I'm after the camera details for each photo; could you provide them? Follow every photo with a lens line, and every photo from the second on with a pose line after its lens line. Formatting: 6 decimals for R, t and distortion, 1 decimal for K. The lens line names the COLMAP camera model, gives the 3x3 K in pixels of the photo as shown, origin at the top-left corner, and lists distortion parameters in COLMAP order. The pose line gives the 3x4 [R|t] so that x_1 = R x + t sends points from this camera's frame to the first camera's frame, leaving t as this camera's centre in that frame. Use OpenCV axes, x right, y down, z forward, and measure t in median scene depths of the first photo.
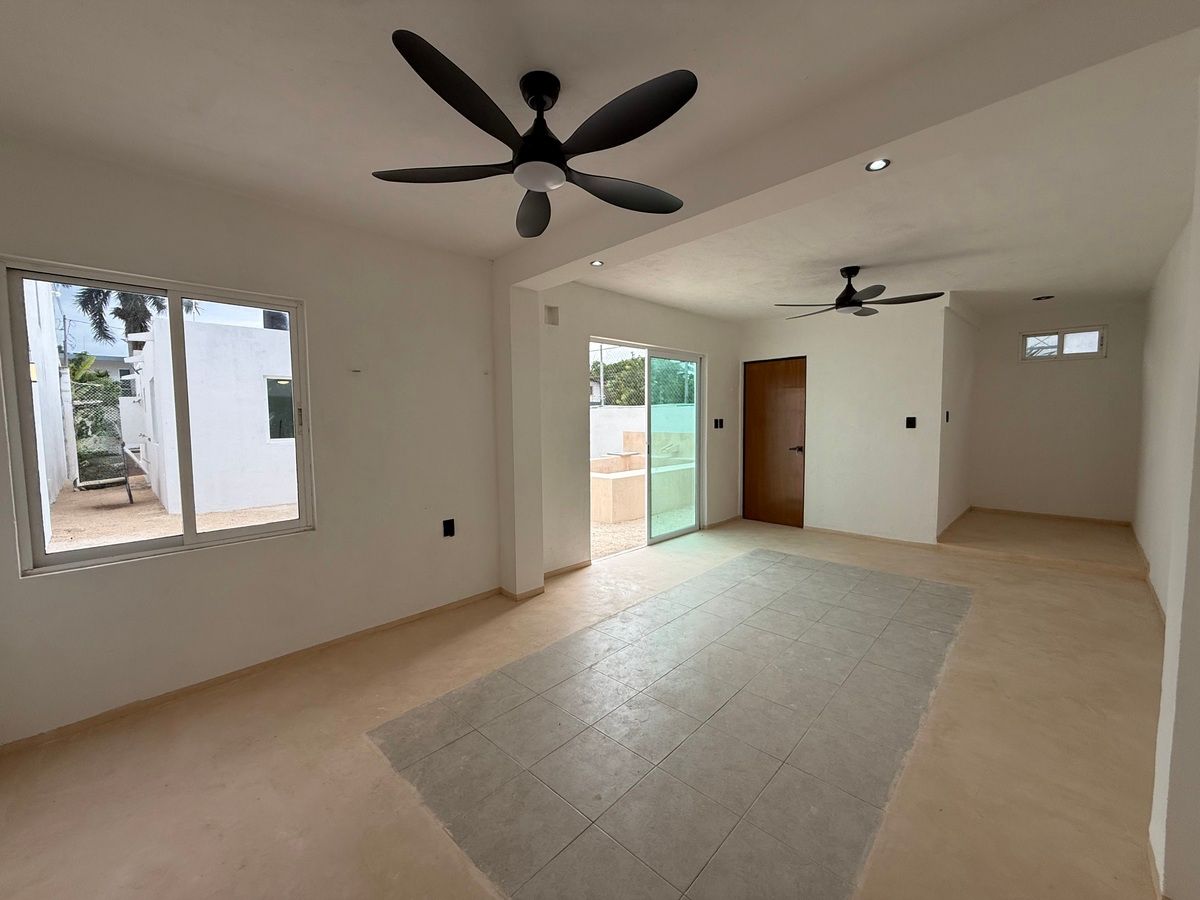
lens RADIAL K [[479.7, 0, 599.9], [0, 479.7, 449.7], [0, 0, 1]] dist [-0.003818, 0.001334]
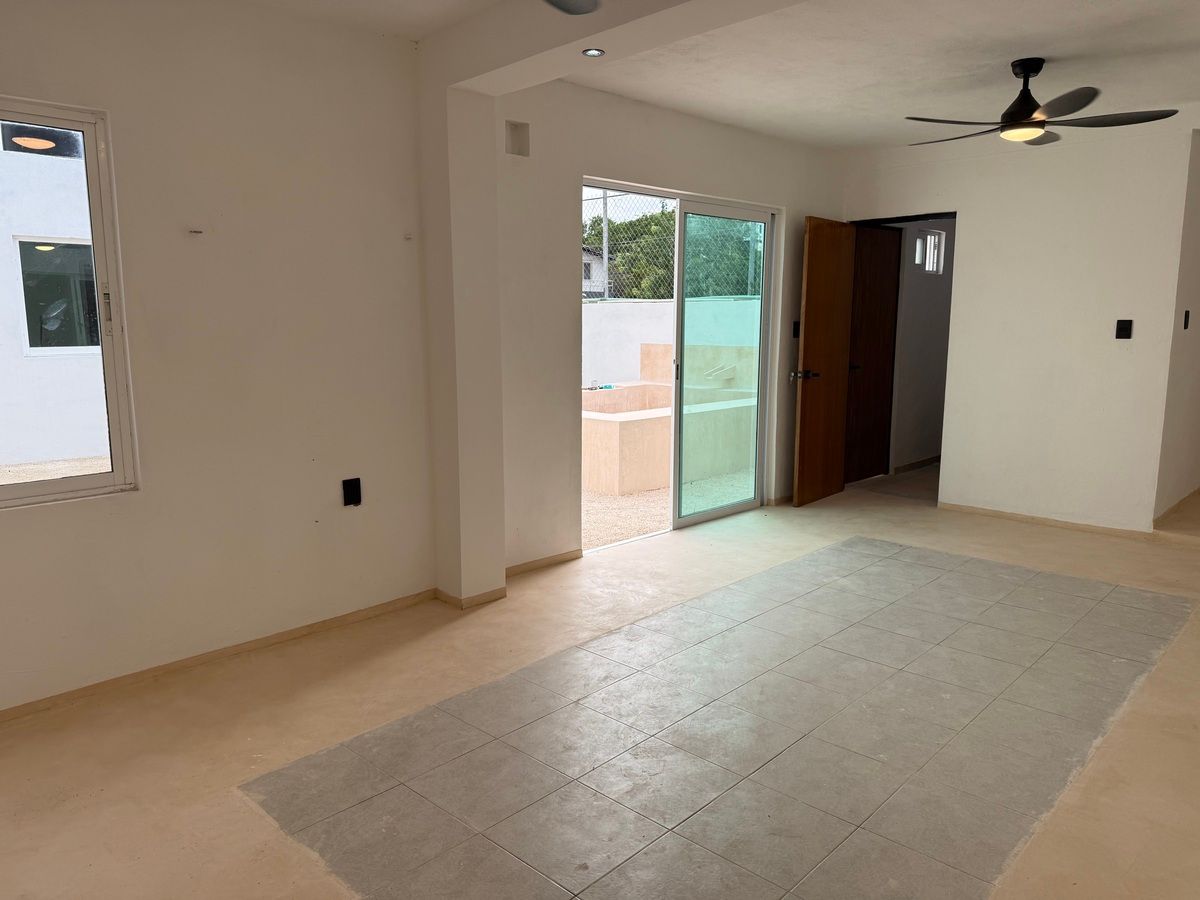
lens RADIAL K [[841.5, 0, 600.5], [0, 841.5, 452.3], [0, 0, 1]] dist [0.042717, -0.063035]
pose [[0.999942, 0.010746, -0.001212, 0.006942], [-0.010595, 0.995936, 0.089436, 0.010117], [0.002169, -0.089418, 0.995992, -0.072875]]
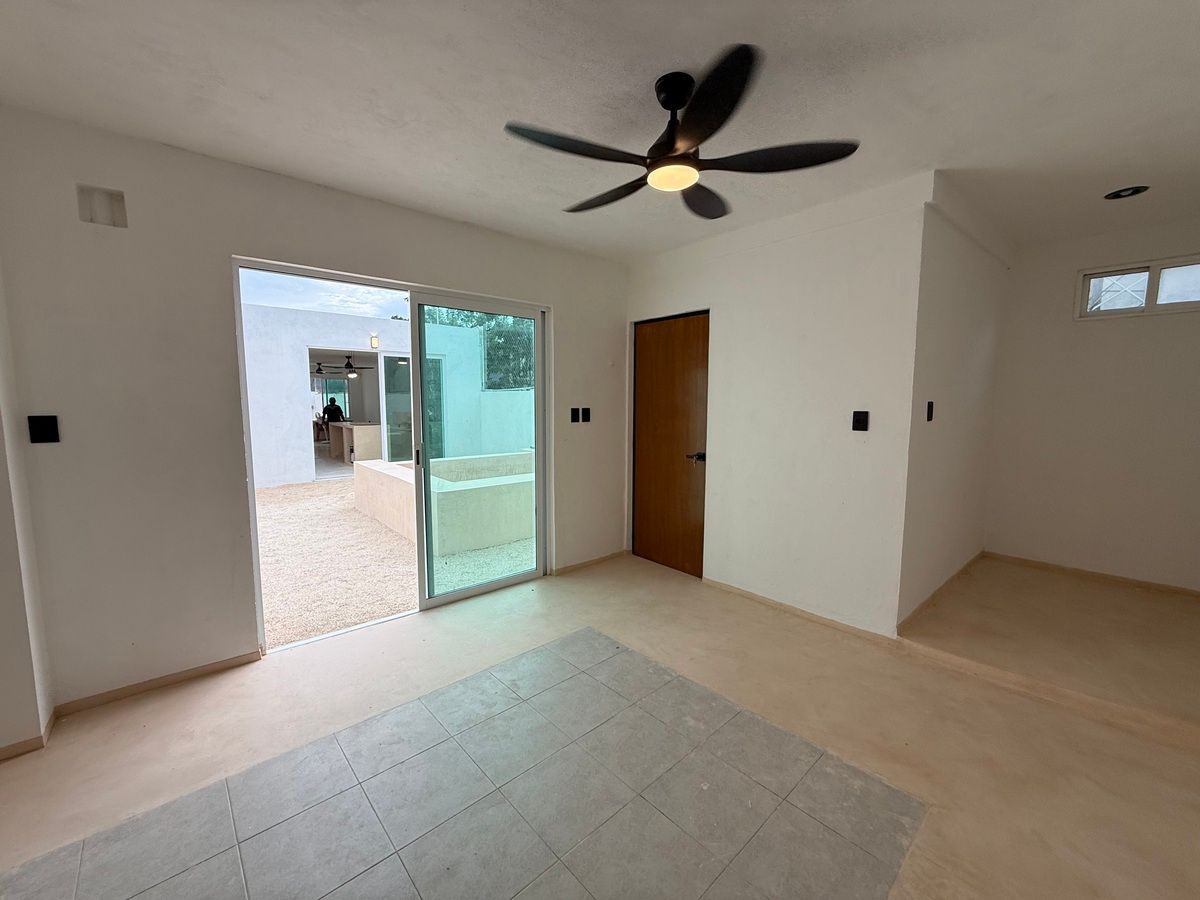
lens RADIAL K [[479.7, 0, 599.1], [0, 479.7, 450.1], [0, 0, 1]] dist [-0.003818, 0.001334]
pose [[0.997253, 0.020729, -0.071105, 0.481102], [-0.018142, 0.999156, 0.036840, -0.046672], [0.071808, -0.035449, 0.996788, 0.520856]]
